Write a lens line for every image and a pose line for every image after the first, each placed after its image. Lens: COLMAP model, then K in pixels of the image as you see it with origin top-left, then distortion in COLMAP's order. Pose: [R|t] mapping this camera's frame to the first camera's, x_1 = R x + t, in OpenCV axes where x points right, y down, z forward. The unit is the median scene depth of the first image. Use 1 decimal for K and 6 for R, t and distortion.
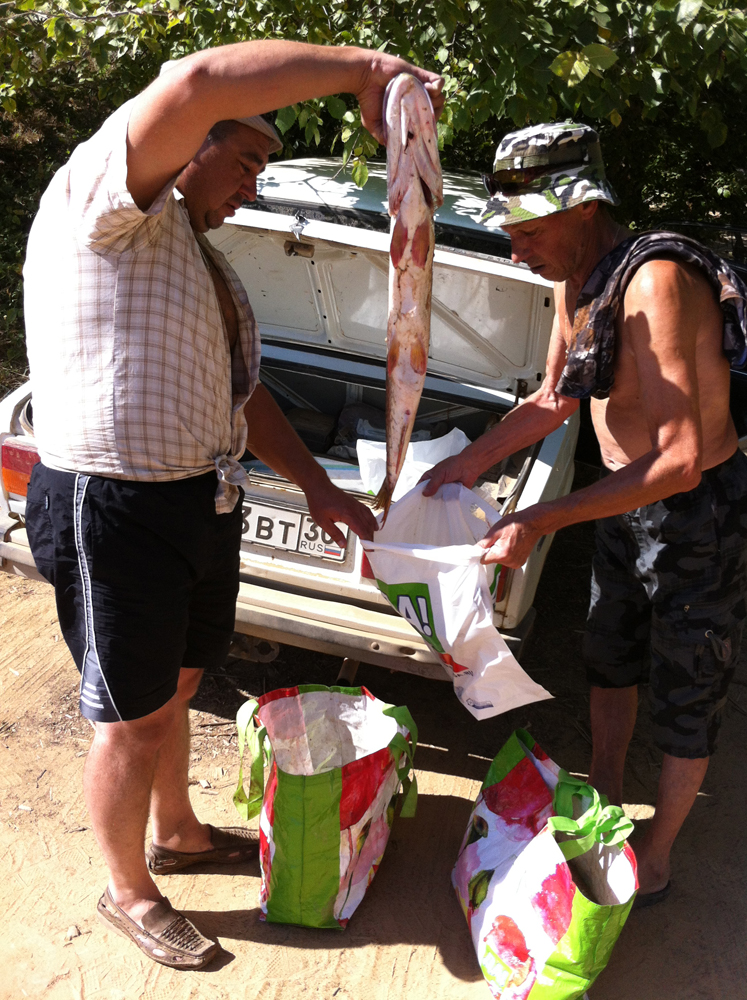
lens RADIAL K [[869.3, 0, 373.5], [0, 869.3, 500.0], [0, 0, 1]] dist [-0.079223, 0.086936]
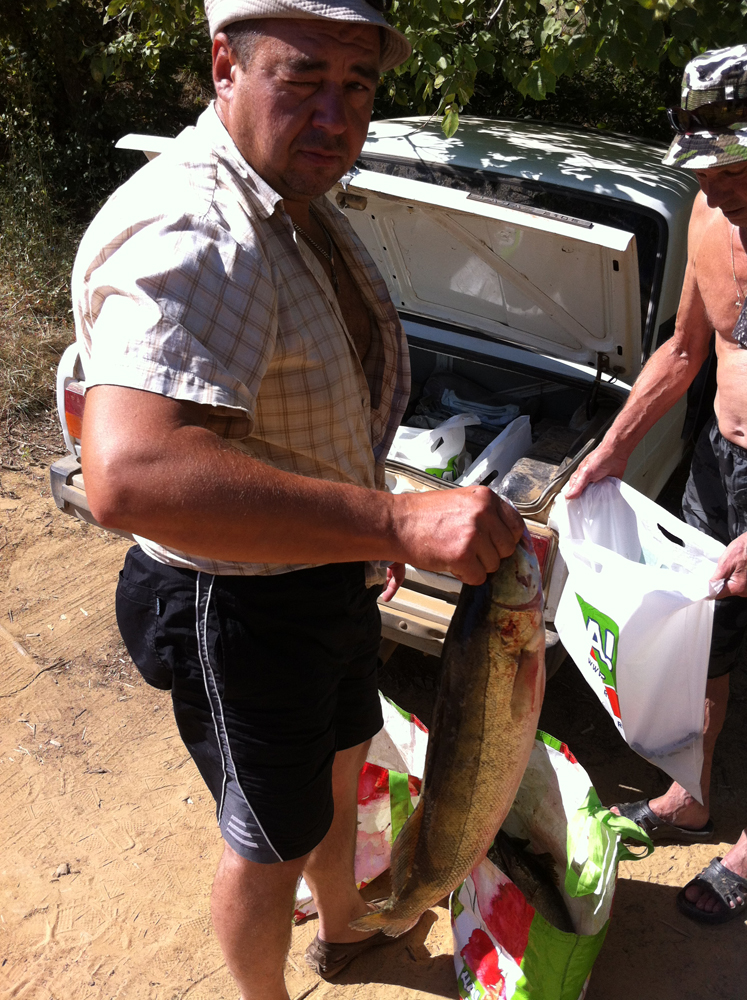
lens RADIAL K [[869.3, 0, 373.5], [0, 869.3, 500.0], [0, 0, 1]] dist [-0.079223, 0.086936]
pose [[0.978041, 0.085149, -0.190226, 0.133146], [-0.079598, 0.996153, 0.036645, -0.000135], [0.192614, -0.020699, 0.981056, 0.063436]]
